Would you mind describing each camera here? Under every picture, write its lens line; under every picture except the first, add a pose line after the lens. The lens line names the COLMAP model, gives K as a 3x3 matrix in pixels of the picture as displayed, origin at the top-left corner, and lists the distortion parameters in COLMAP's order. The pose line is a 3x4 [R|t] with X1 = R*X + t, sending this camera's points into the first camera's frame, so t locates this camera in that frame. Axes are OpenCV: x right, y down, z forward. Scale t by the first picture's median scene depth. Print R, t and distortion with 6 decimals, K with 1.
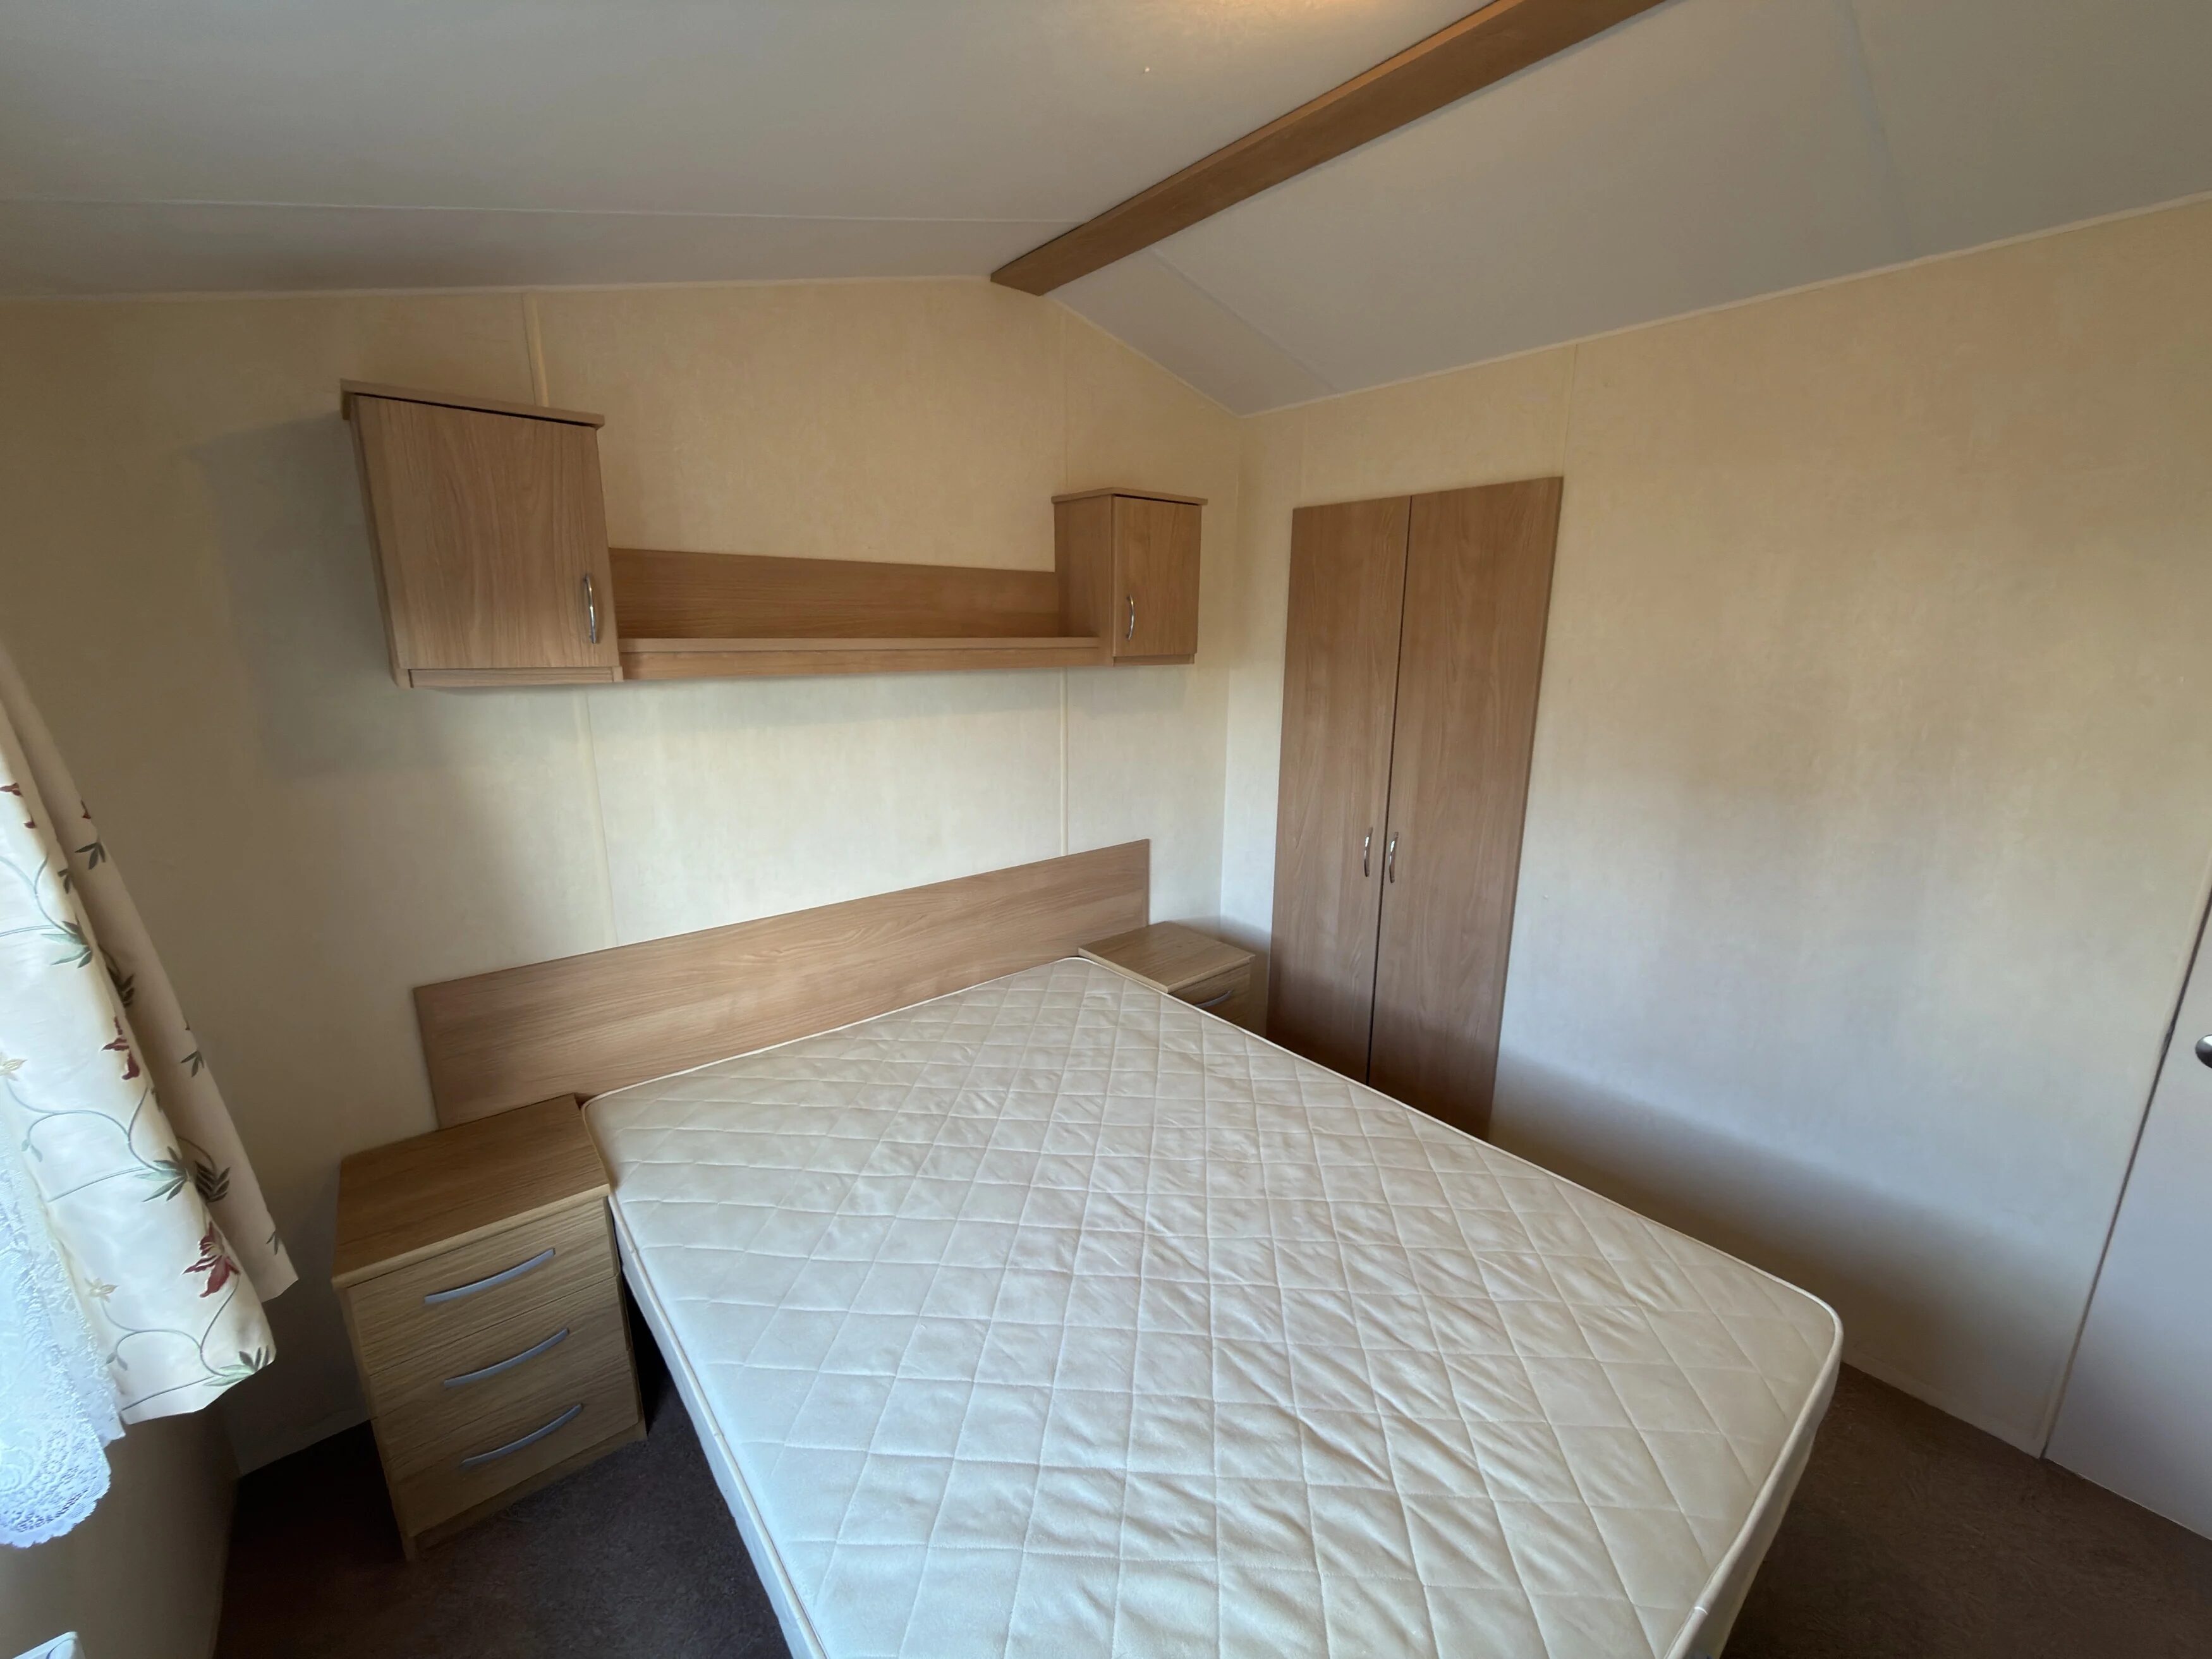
lens RADIAL K [[875.6, 0, 1108.5], [0, 875.6, 833.5], [0, 0, 1]] dist [0.000328, -0.000250]
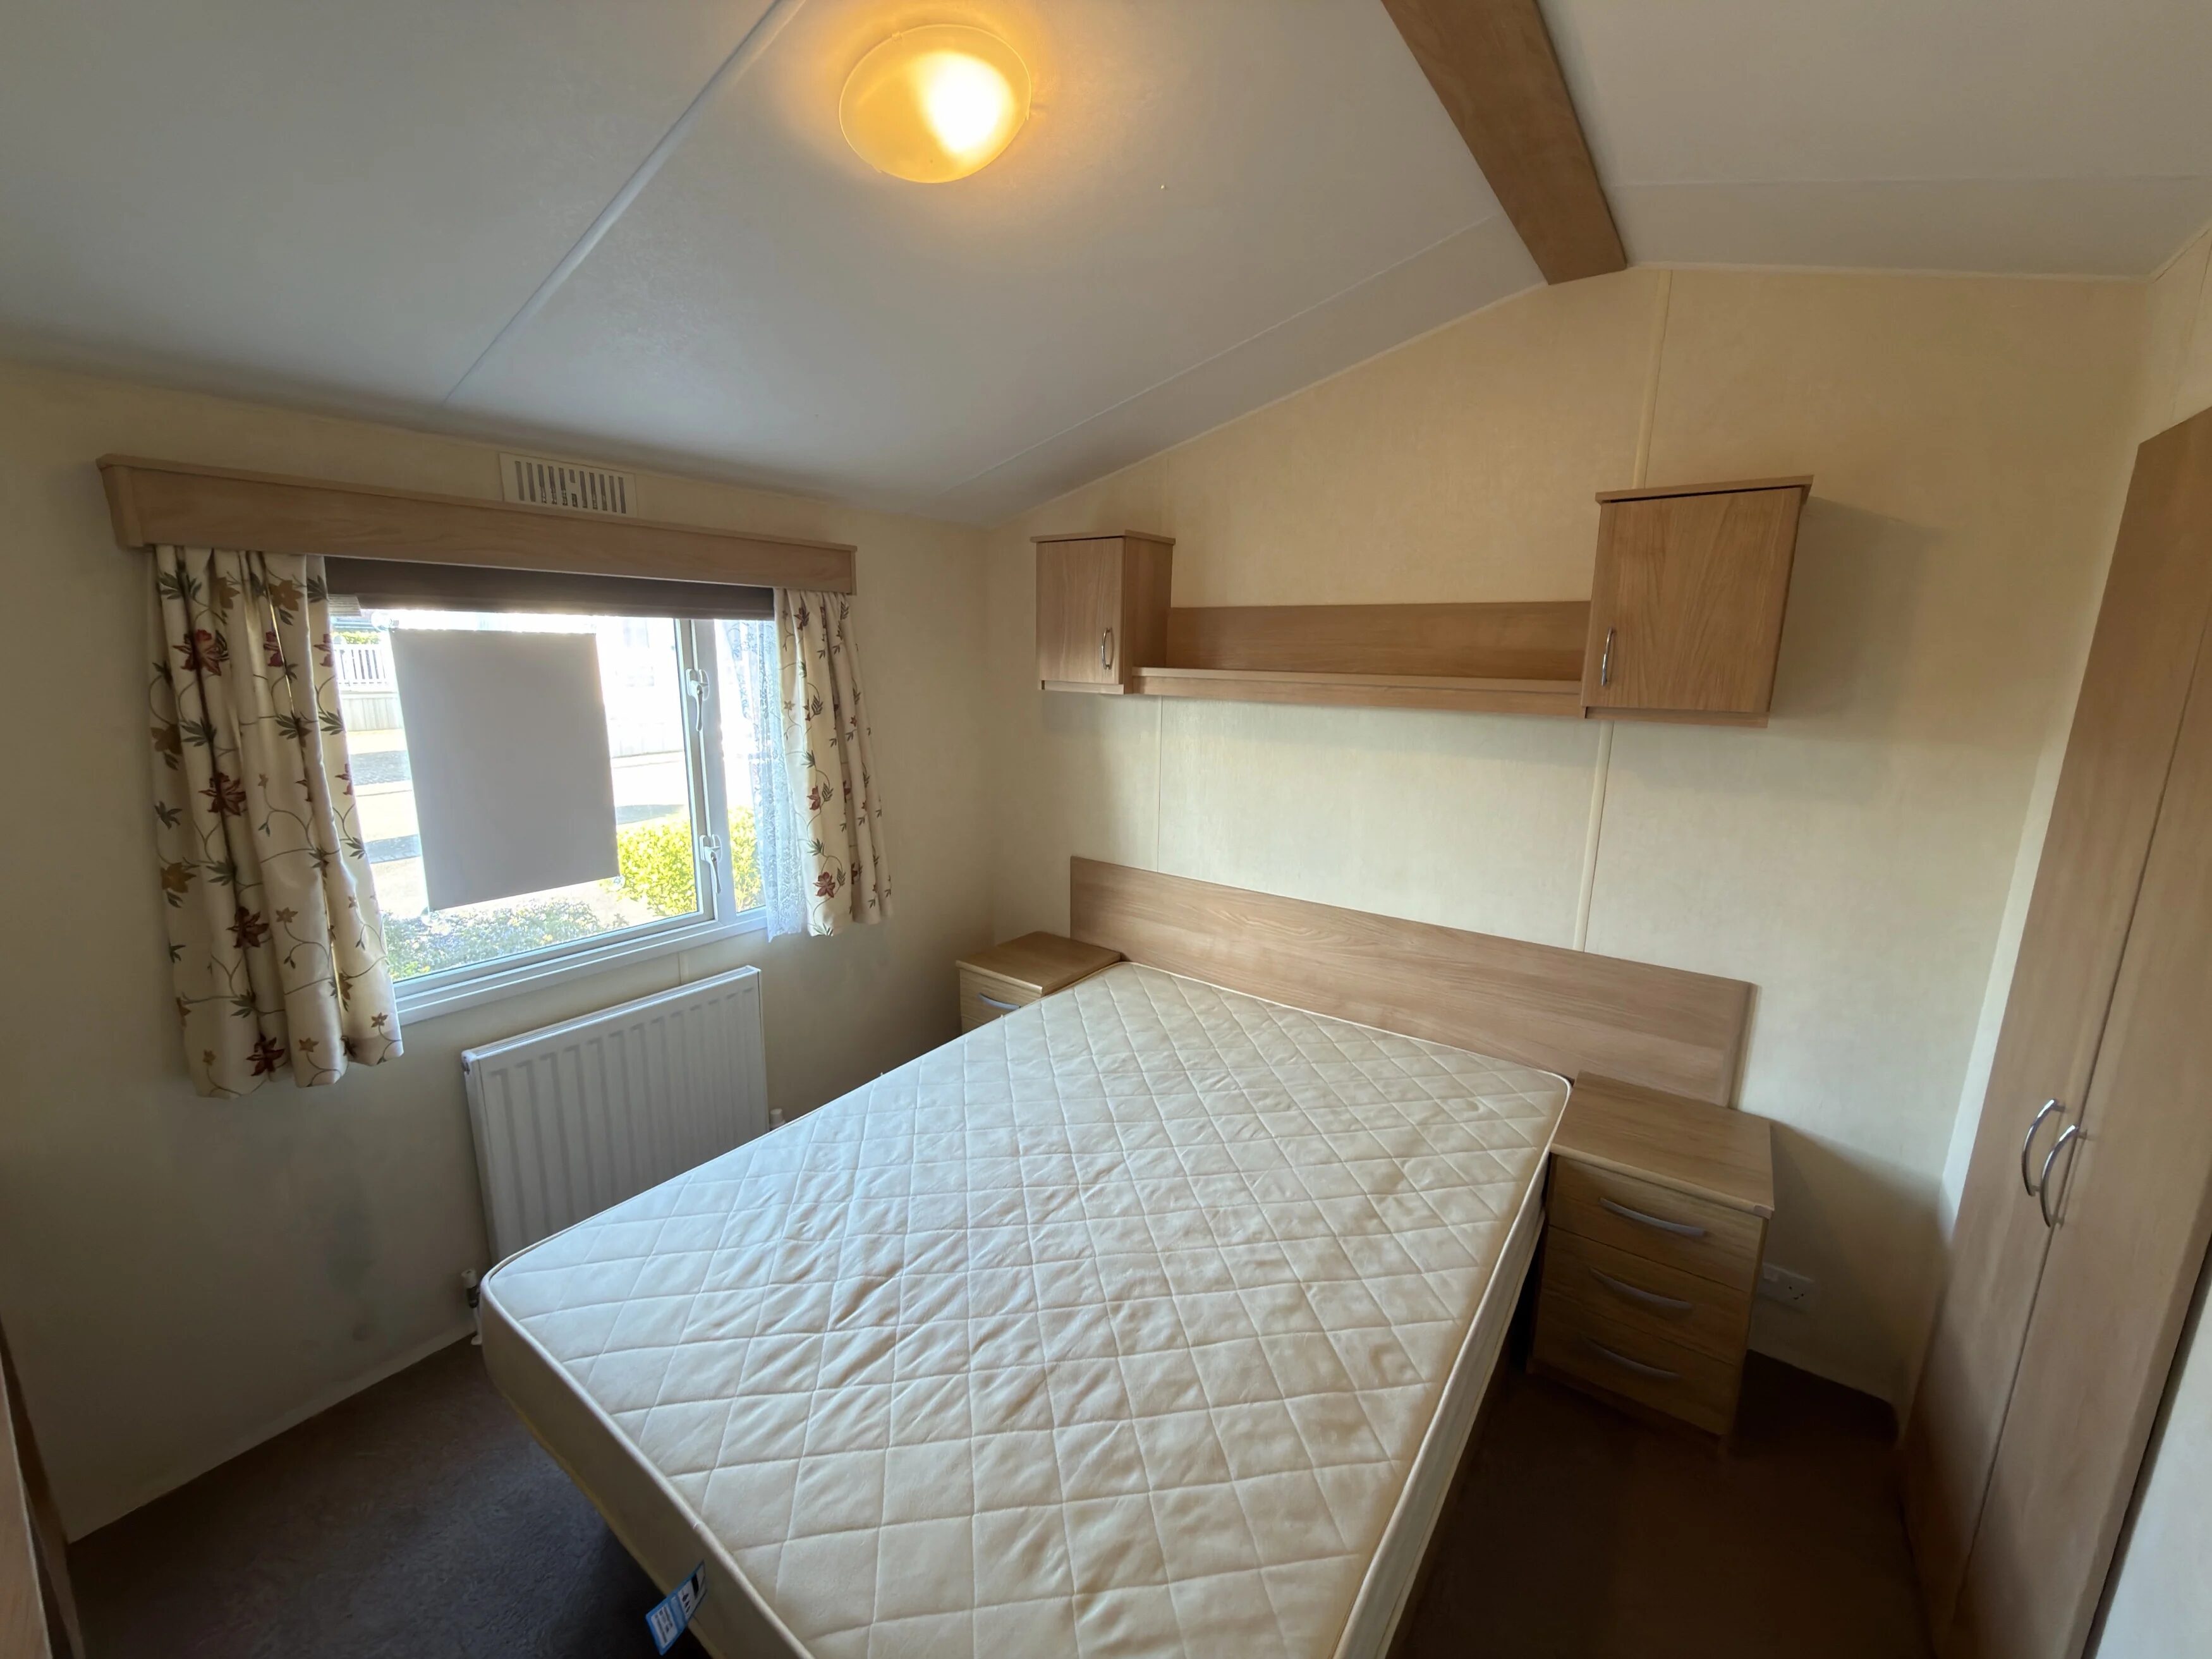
lens RADIAL K [[875.6, 0, 1108.5], [0, 875.6, 833.5], [0, 0, 1]] dist [0.000328, -0.000250]
pose [[0.240995, 0.198997, -0.949906, 1.011162], [-0.237105, 0.961168, 0.141201, -0.153500], [0.941118, 0.191199, 0.278819, 0.601808]]
